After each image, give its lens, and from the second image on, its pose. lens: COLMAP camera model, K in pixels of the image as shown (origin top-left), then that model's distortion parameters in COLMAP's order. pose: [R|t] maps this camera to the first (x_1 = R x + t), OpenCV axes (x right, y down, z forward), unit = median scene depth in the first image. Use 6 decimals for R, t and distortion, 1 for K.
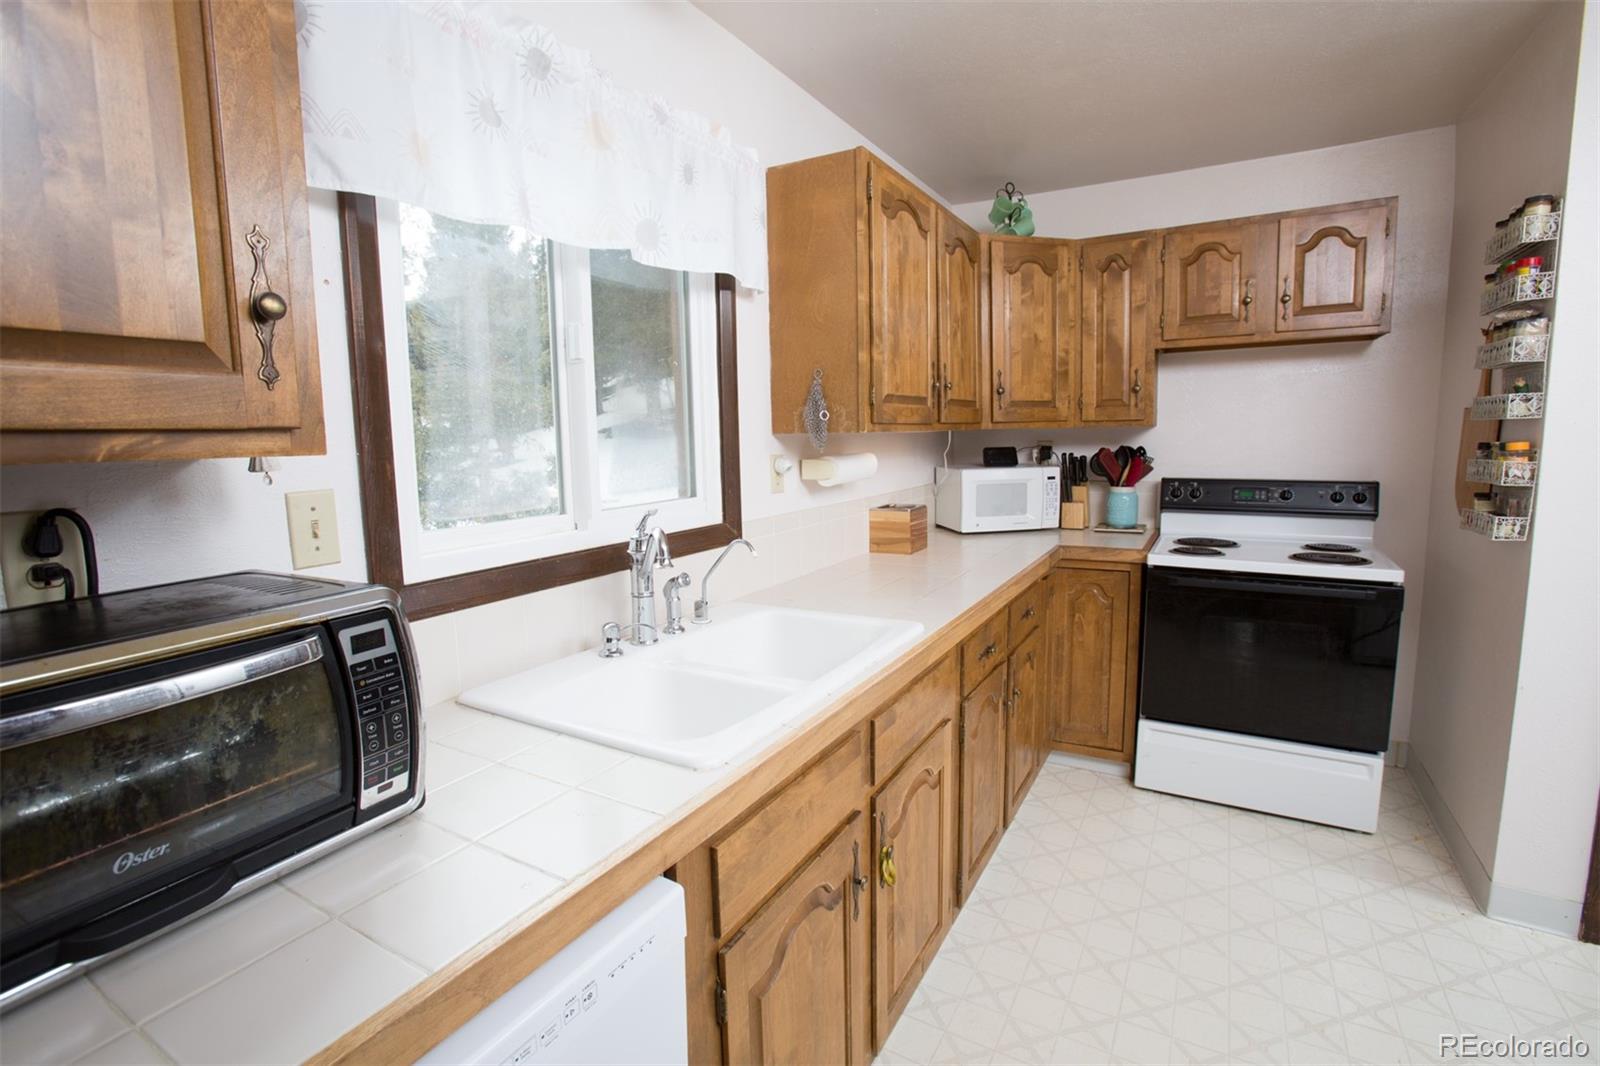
lens RADIAL K [[742.4, 0, 801.1], [0, 742.4, 523.1], [0, 0, 1]] dist [-0.083335, 0.026167]
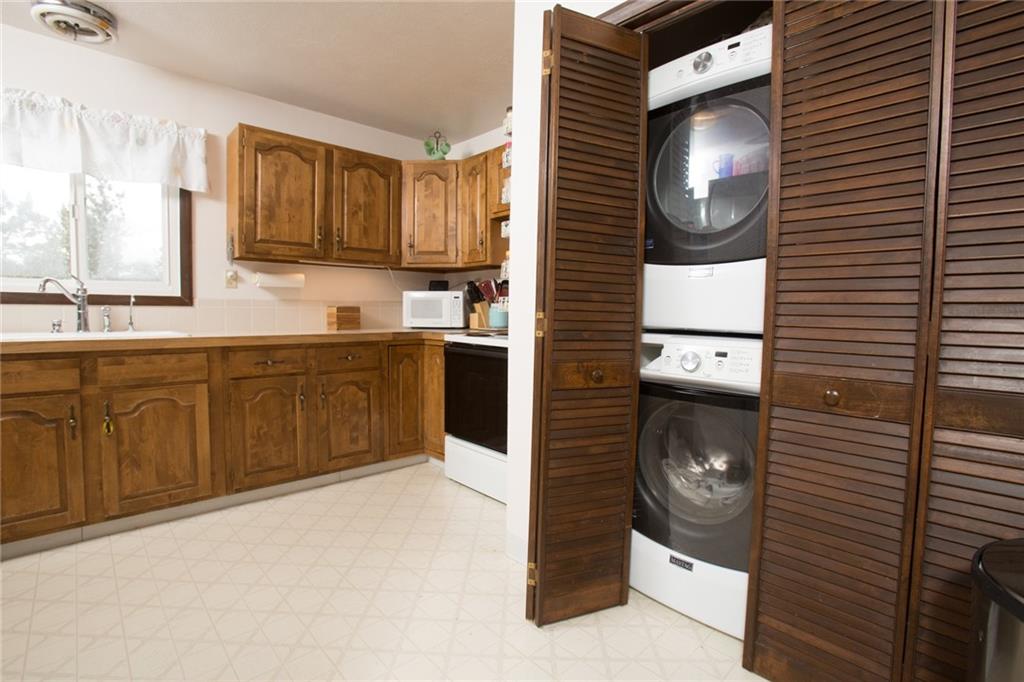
lens RADIAL K [[475.1, 0, 512.7], [0, 475.1, 334.7], [0, 0, 1]] dist [-0.083335, 0.026167]
pose [[0.955153, 0.047915, -0.292212, 0.851579], [-0.067462, 0.996082, -0.057180, 0.085563], [0.288327, 0.074329, 0.954643, -0.011153]]
